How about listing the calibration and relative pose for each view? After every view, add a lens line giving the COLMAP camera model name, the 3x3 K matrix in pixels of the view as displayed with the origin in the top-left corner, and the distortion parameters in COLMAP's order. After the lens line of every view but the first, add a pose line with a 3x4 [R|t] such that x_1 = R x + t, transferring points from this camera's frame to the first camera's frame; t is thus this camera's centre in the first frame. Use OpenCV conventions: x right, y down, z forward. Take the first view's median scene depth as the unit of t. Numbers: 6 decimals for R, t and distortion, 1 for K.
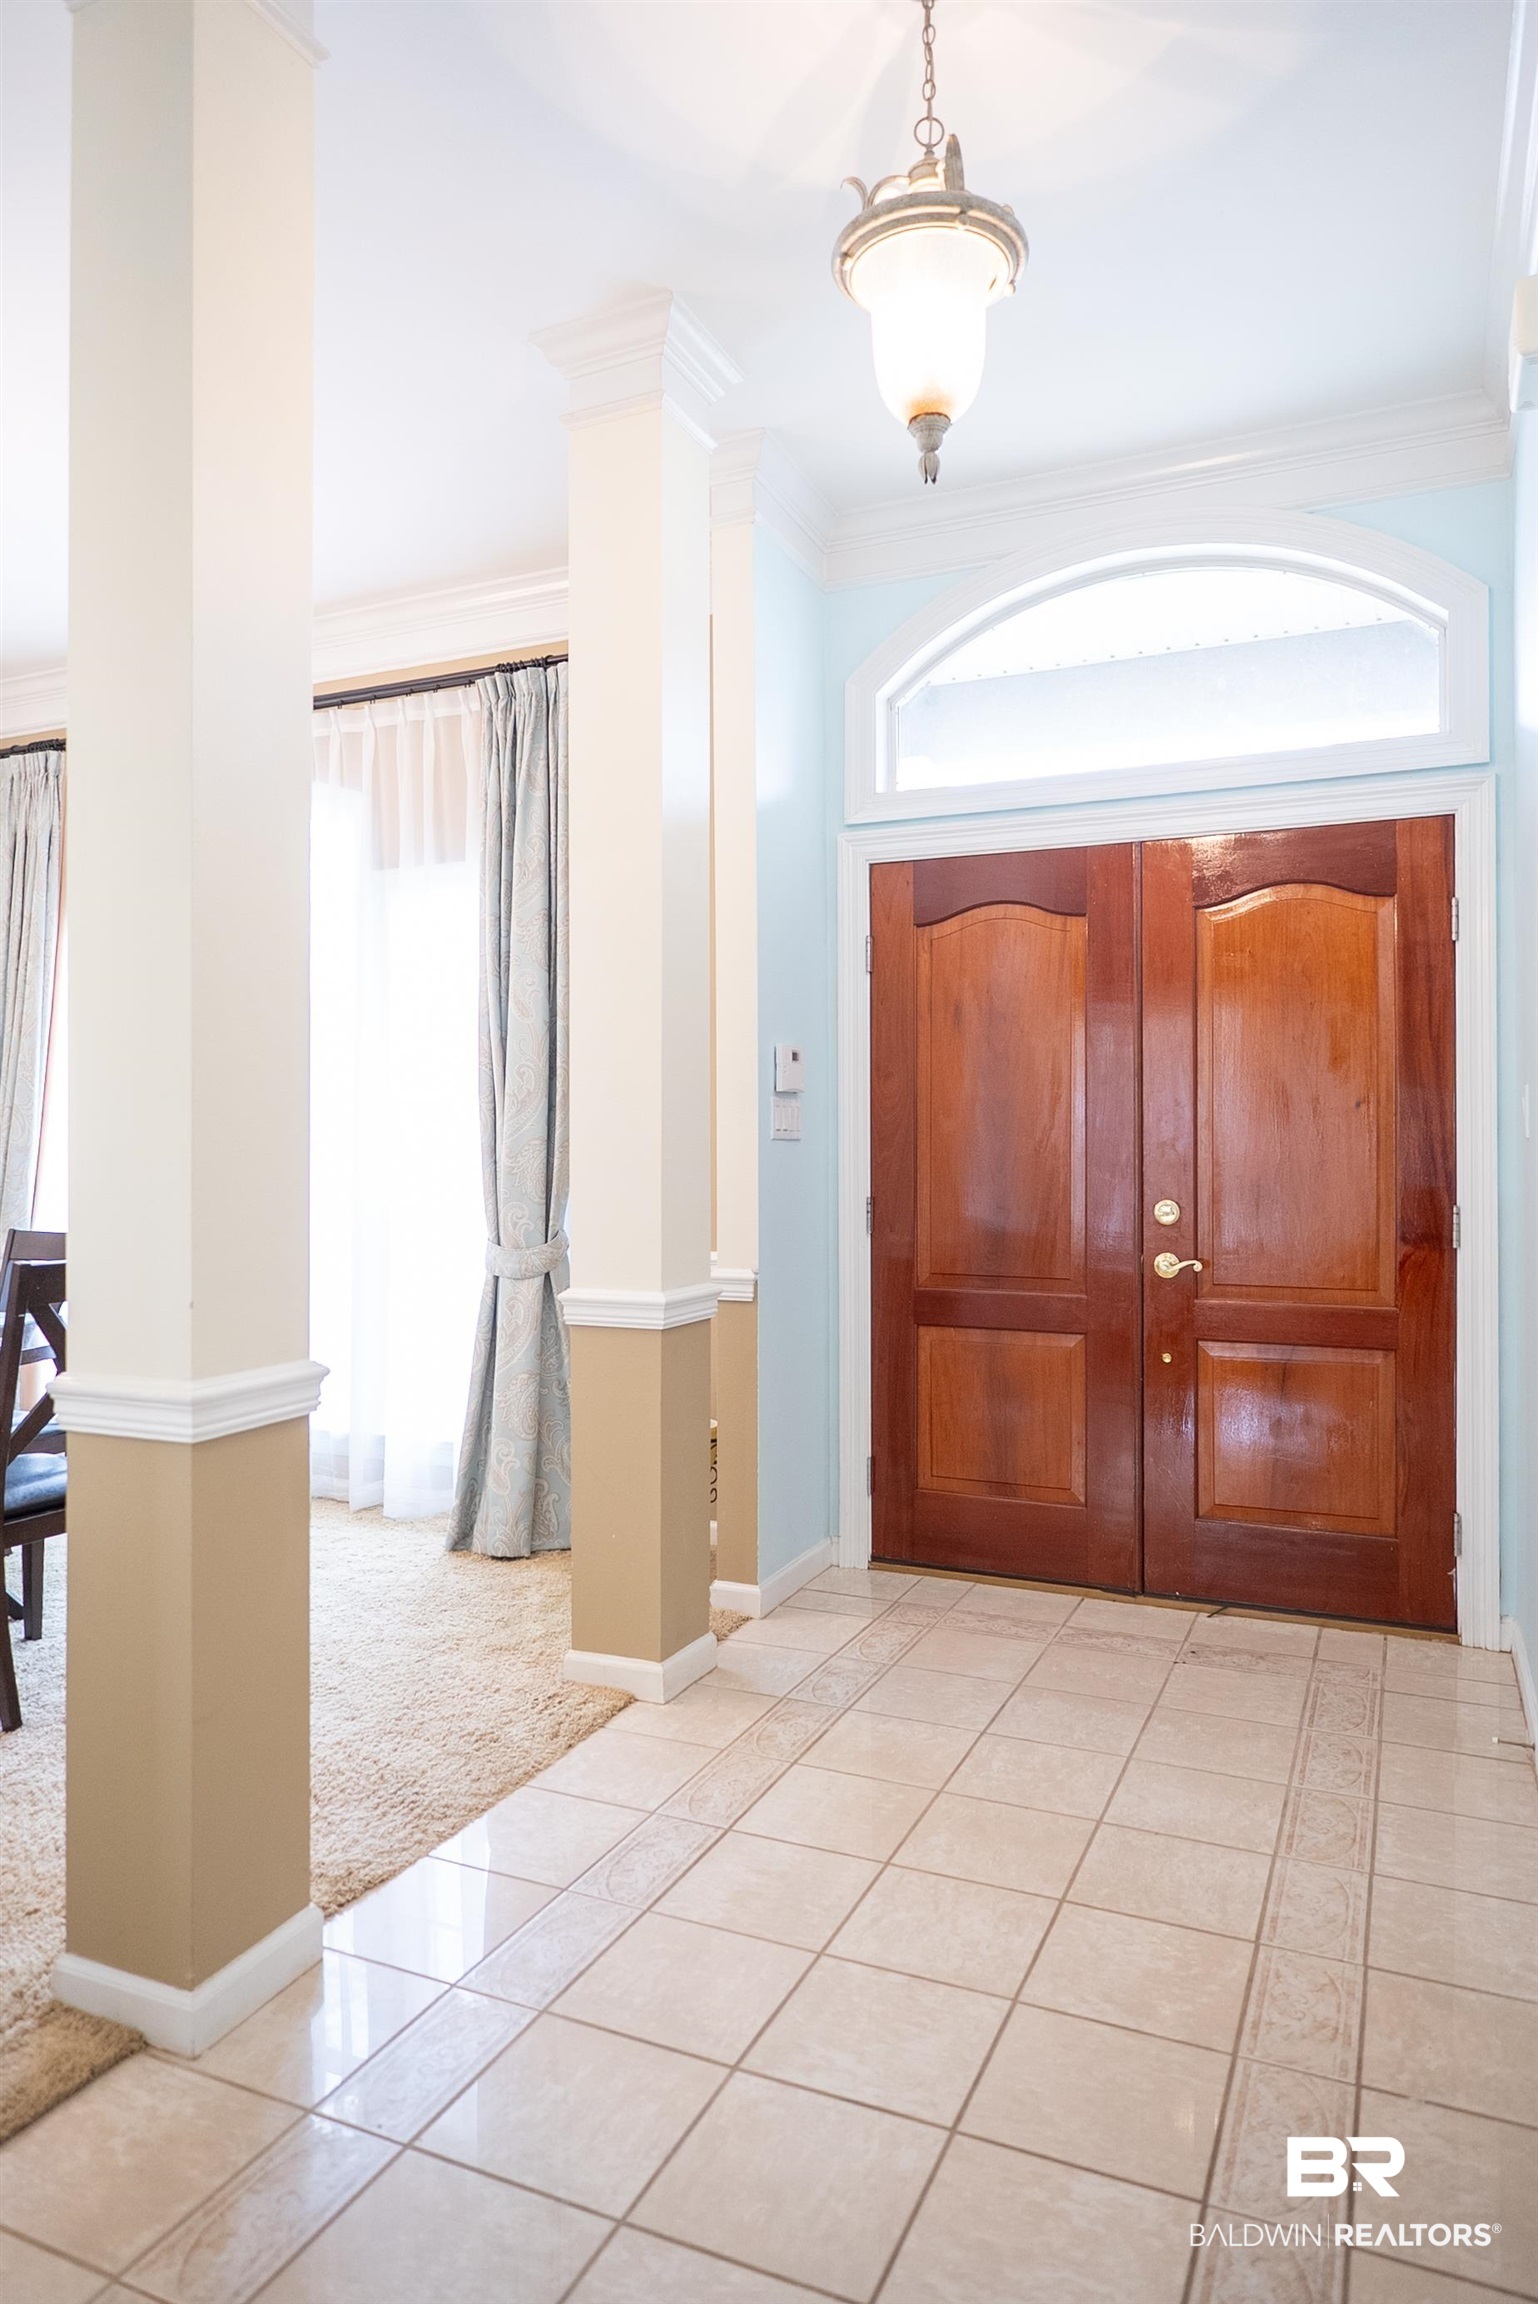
lens RADIAL K [[1429.2, 0, 769.0], [0, 1429.2, 1152.0], [0, 0, 1]] dist [-0.003604, -0.002050]
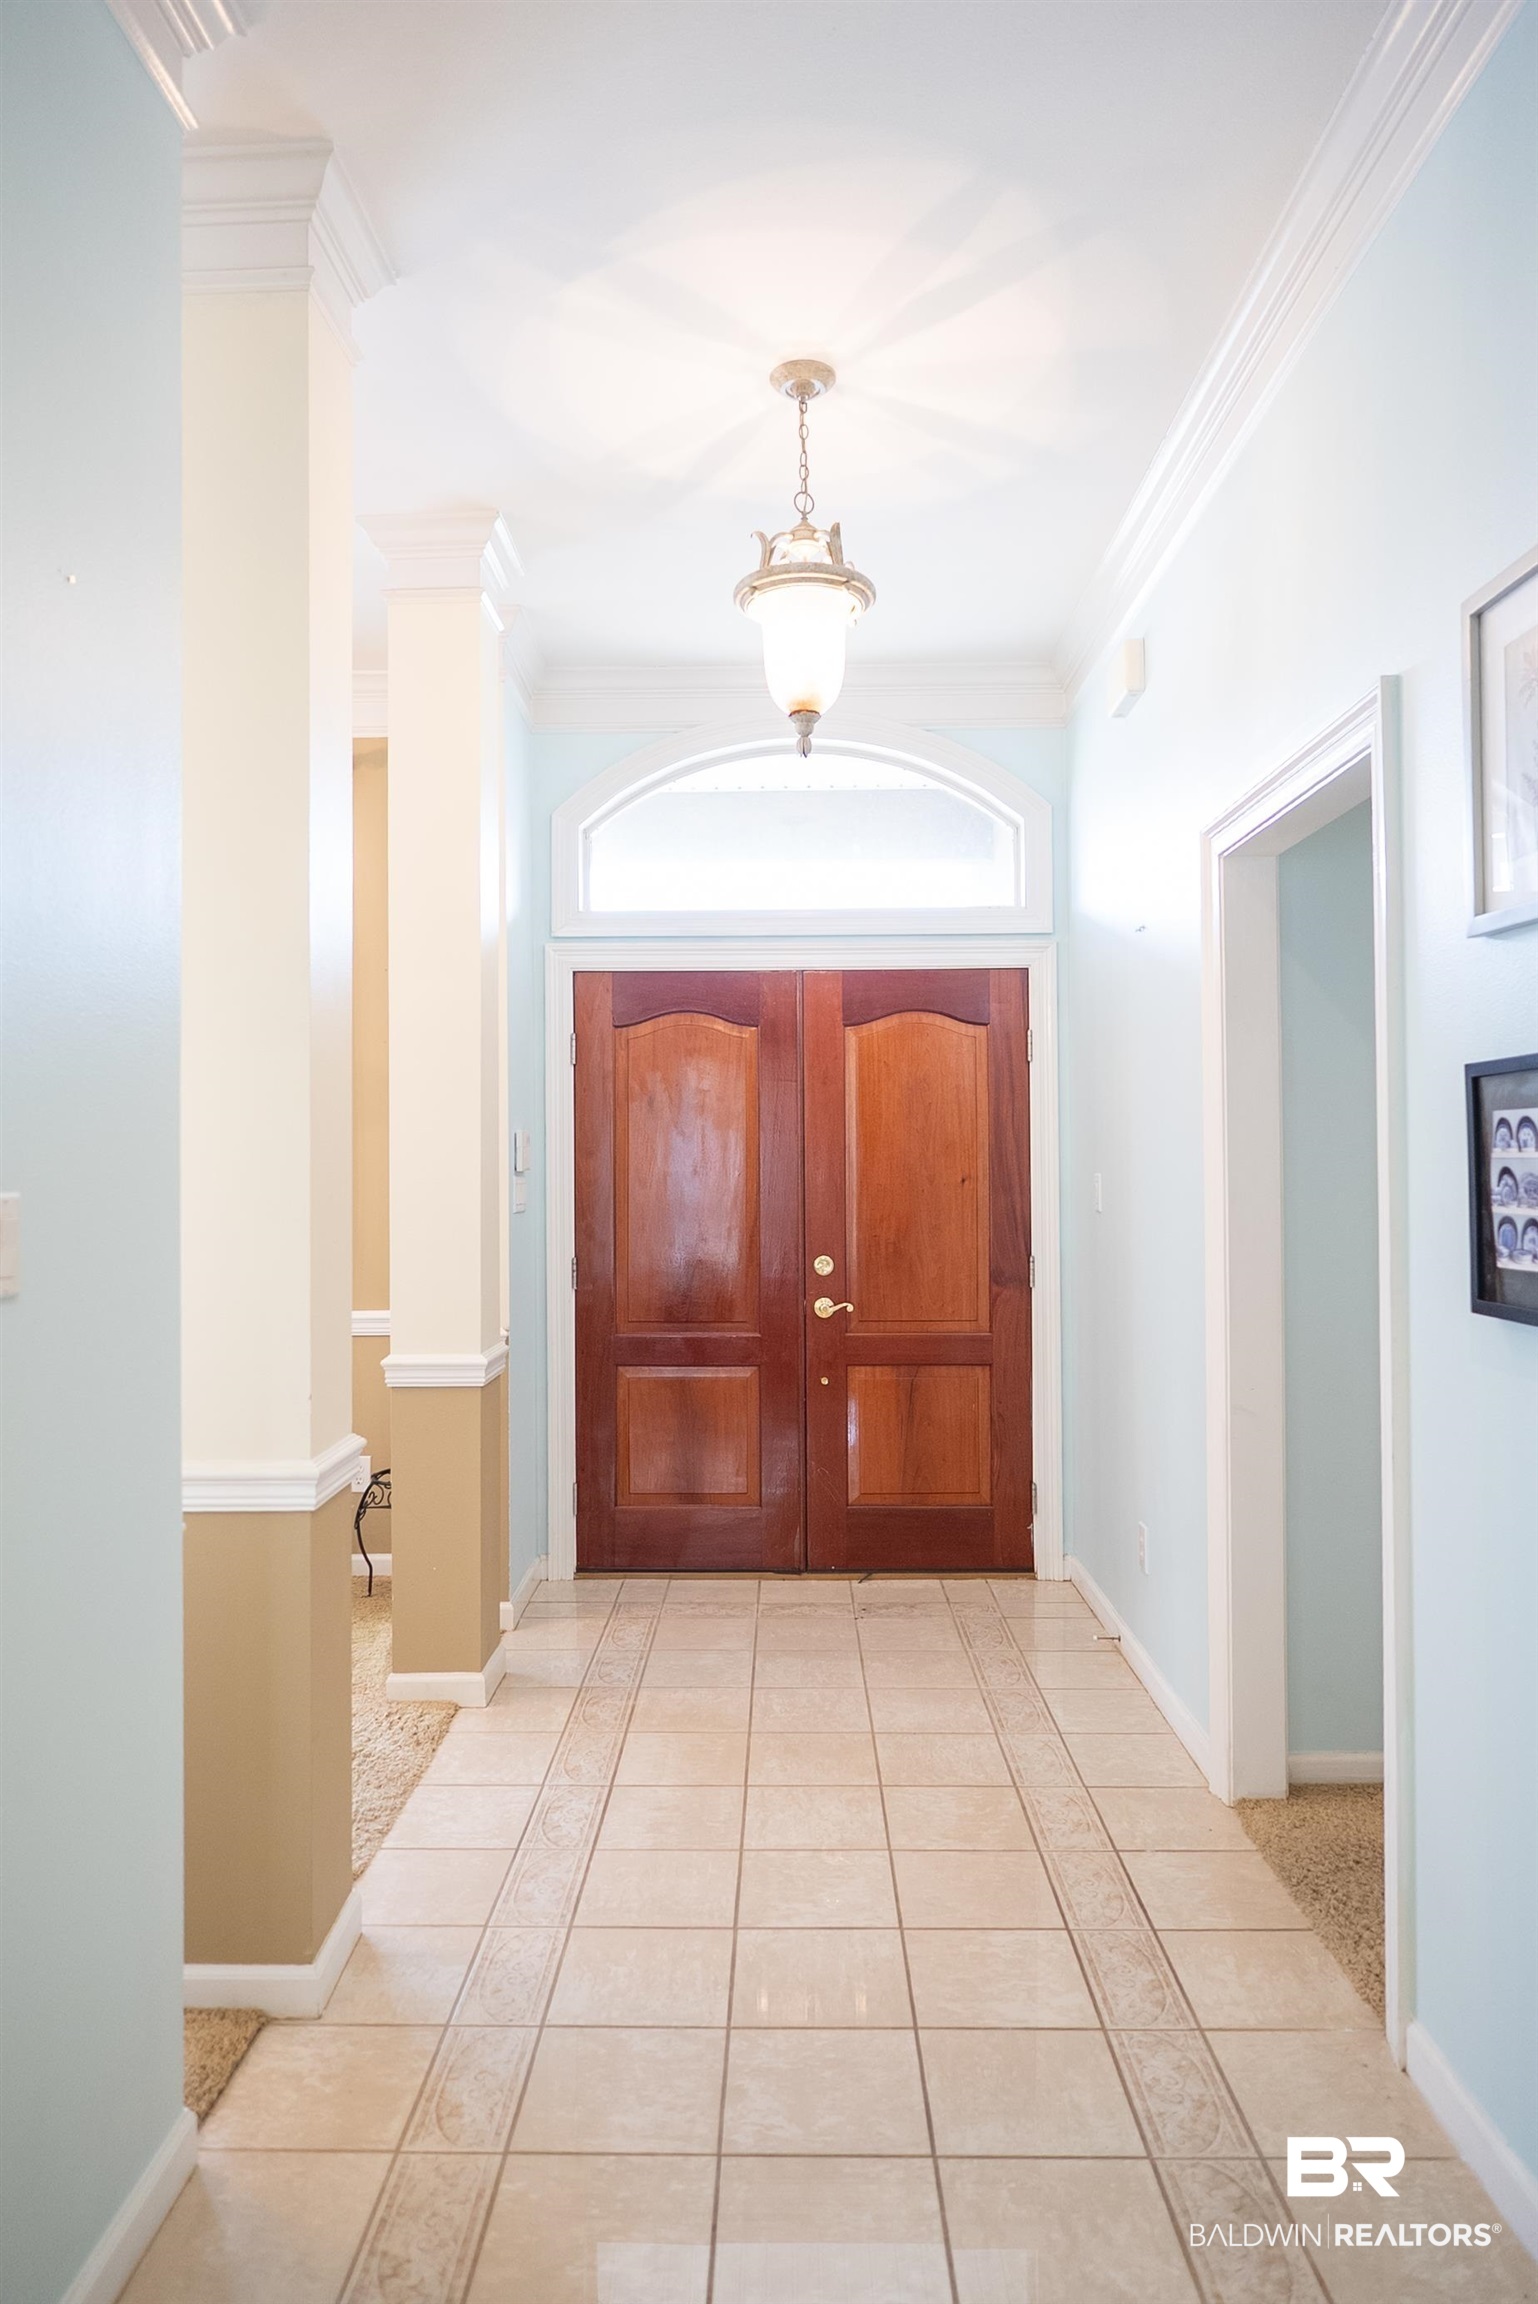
lens RADIAL K [[1420.8, 0, 764.0], [0, 1420.8, 1156.5], [0, 0, 1]] dist [-0.004675, -0.003752]
pose [[0.919766, -0.001614, 0.392464, -0.283536], [0.005993, 0.999933, -0.009932, -0.045142], [-0.392422, 0.011487, 0.919714, -0.144342]]
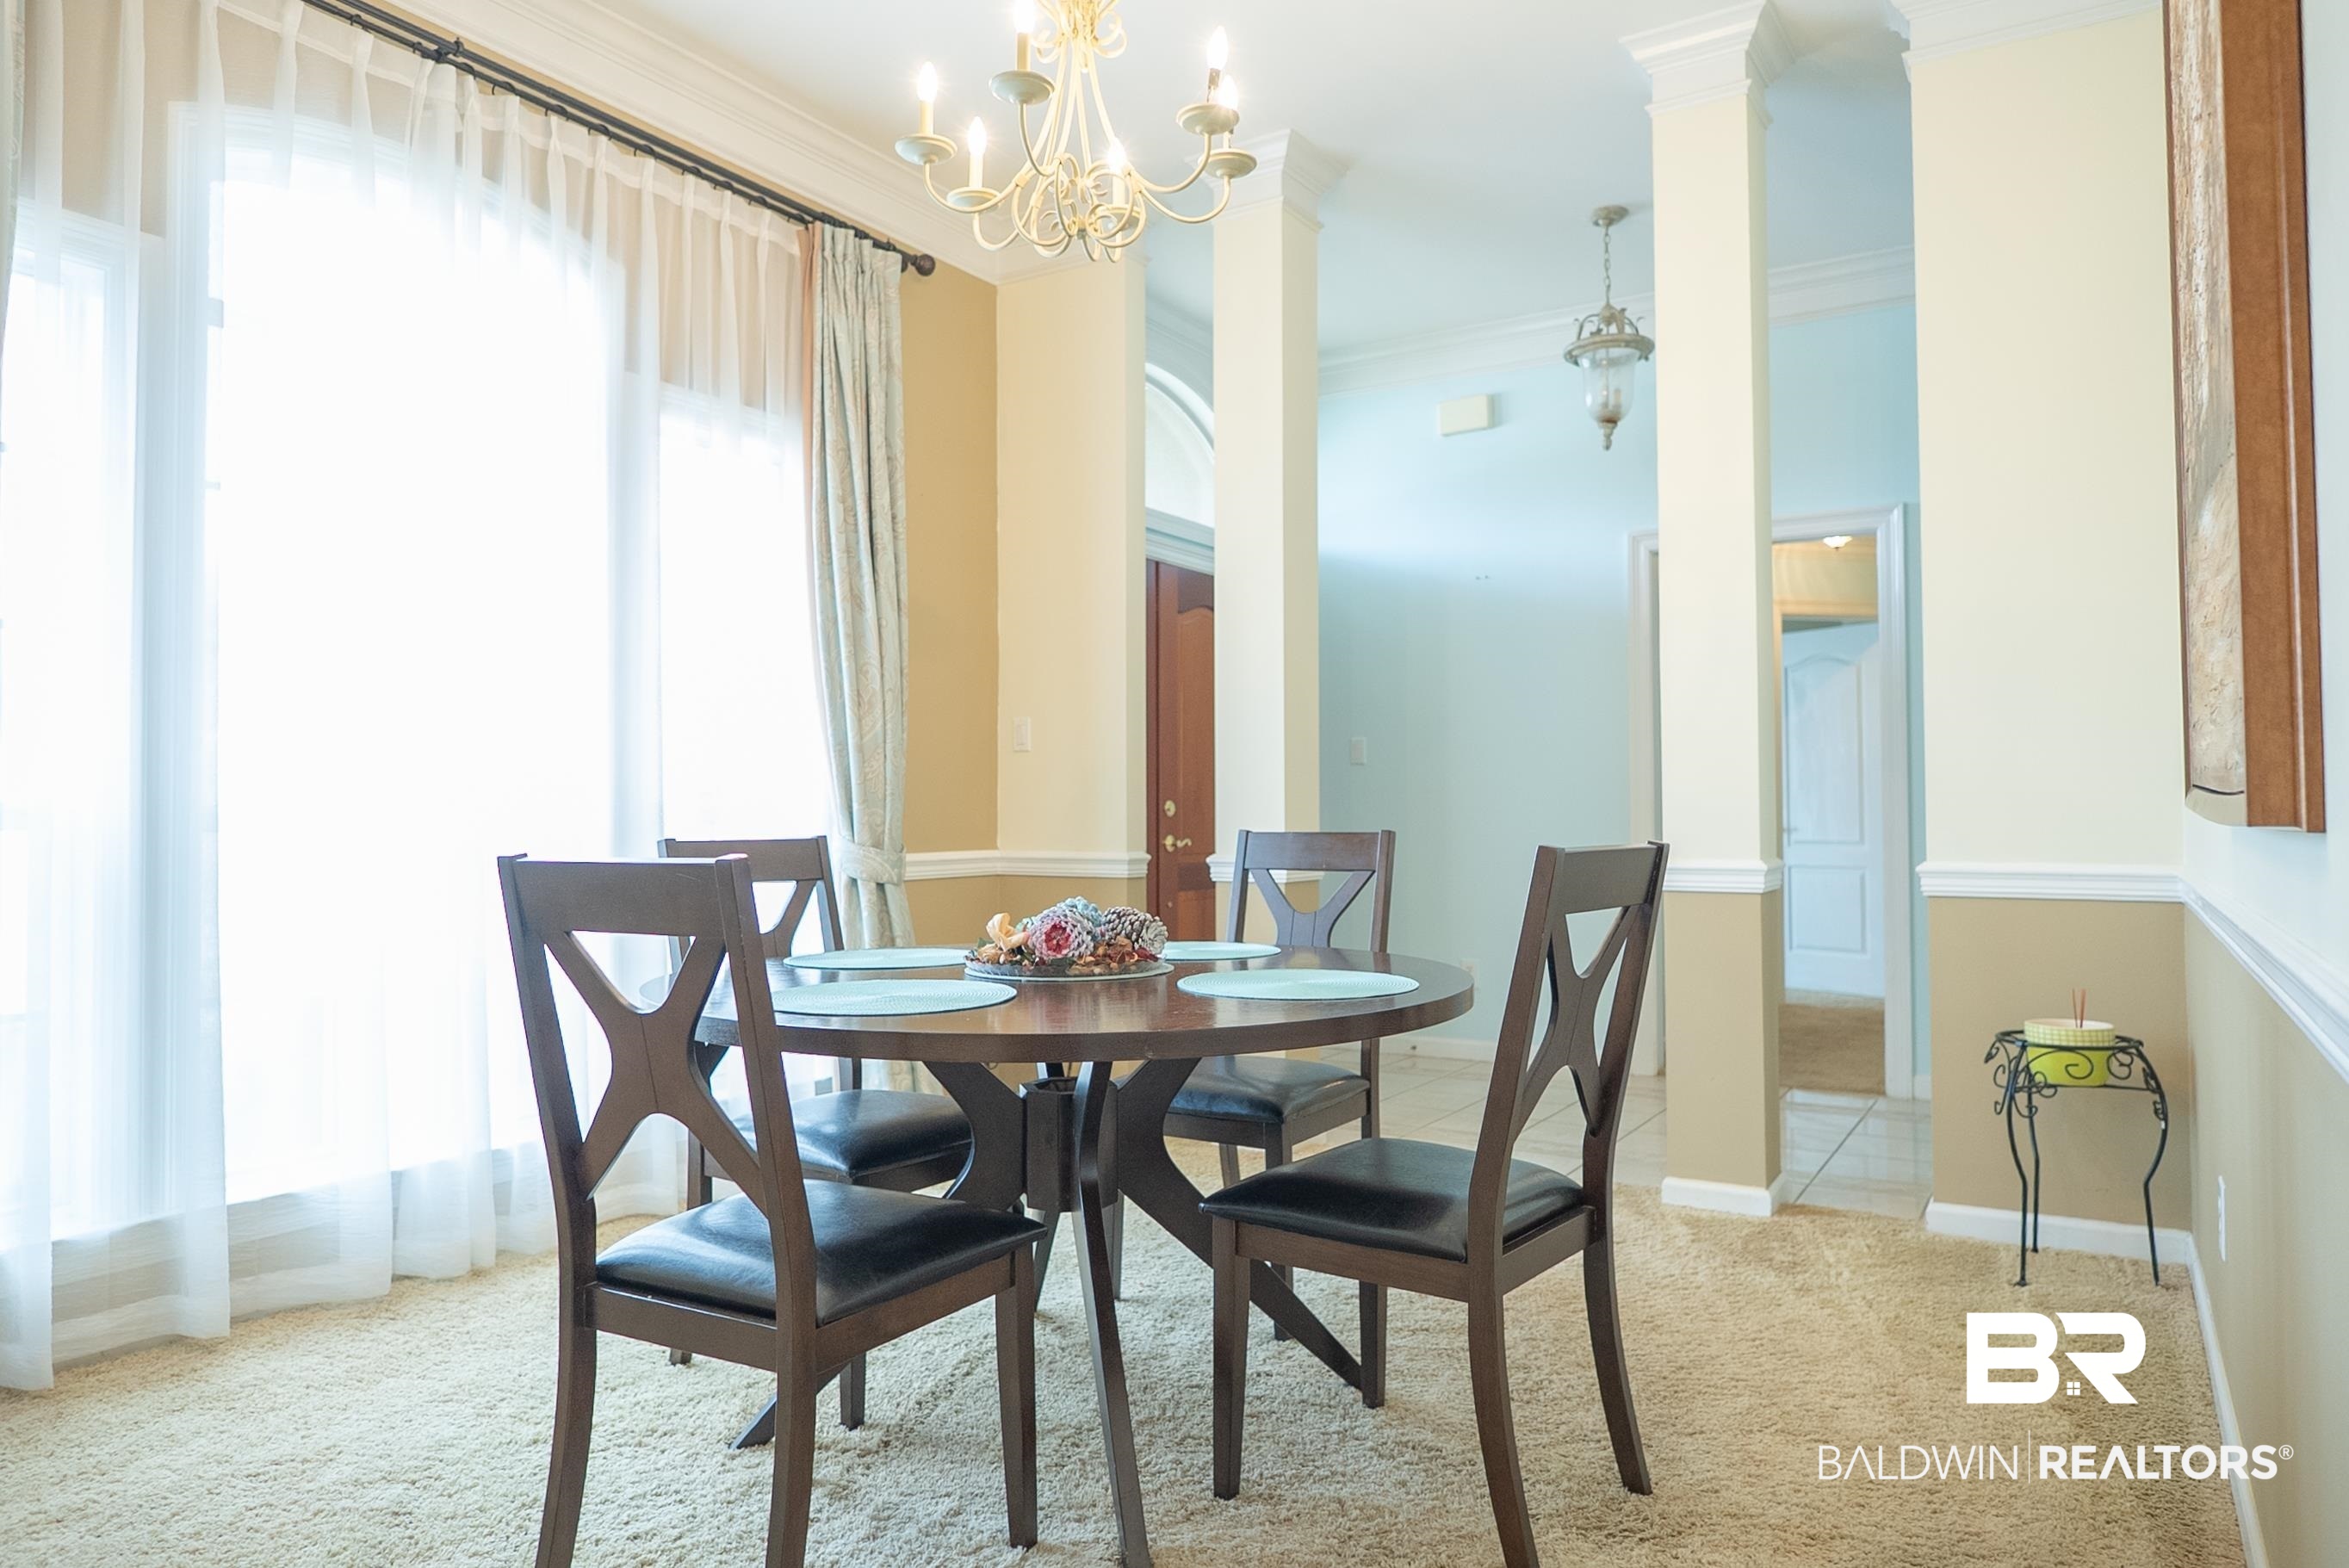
lens RADIAL K [[1457.1, 0, 1174.5], [0, 1457.1, 784.0], [0, 0, 1]] dist [-0.003604, -0.002050]
pose [[0.145960, 0.039227, 0.988512, -1.371820], [0.008607, 0.999125, -0.040919, 0.086575], [-0.989253, 0.014481, 0.145495, 0.831398]]
